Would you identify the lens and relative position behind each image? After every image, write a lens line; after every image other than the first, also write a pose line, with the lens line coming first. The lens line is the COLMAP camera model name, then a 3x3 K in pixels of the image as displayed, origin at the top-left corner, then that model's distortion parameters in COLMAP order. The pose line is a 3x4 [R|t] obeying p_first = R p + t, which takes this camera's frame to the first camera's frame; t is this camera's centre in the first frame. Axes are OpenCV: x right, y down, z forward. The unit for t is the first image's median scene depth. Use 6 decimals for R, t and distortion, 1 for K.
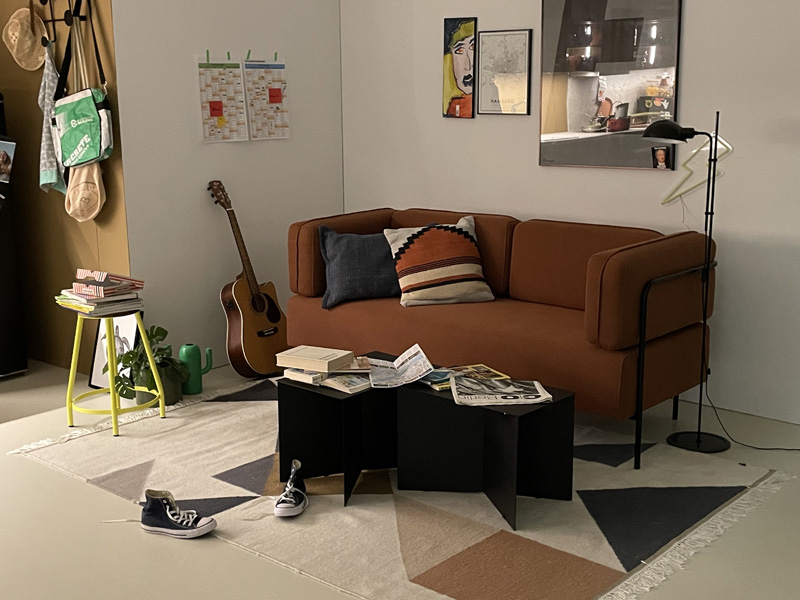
lens RADIAL K [[1002.1, 0, 400.0], [0, 1002.1, 300.0], [0, 0, 1]] dist [0.139707, -0.301706]
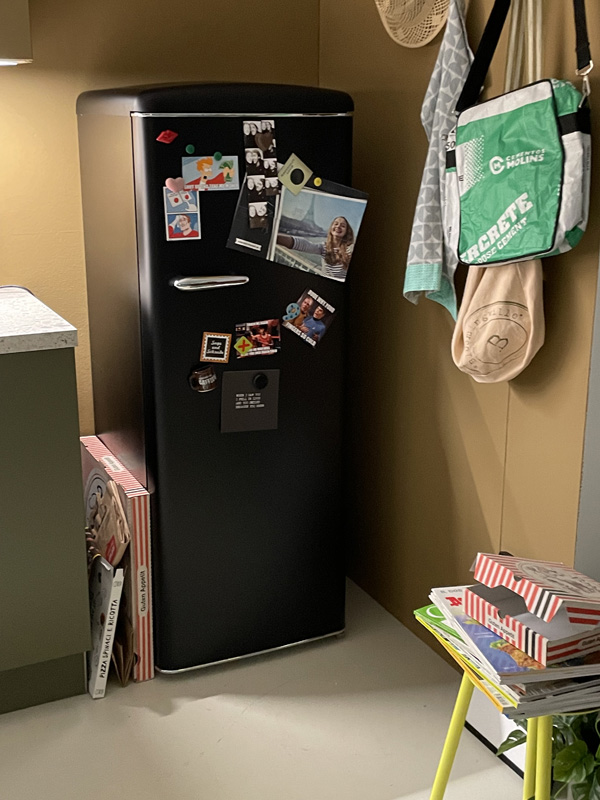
lens RADIAL K [[1002.1, 0, 290.1], [0, 1002.1, 387.5], [0, 0, 1]] dist [0.139707, -0.301706]
pose [[0.905198, 0.121550, -0.407237, -0.207248], [-0.095716, 0.991916, 0.083307, -0.104335], [0.414071, -0.036430, 0.909515, 0.552163]]
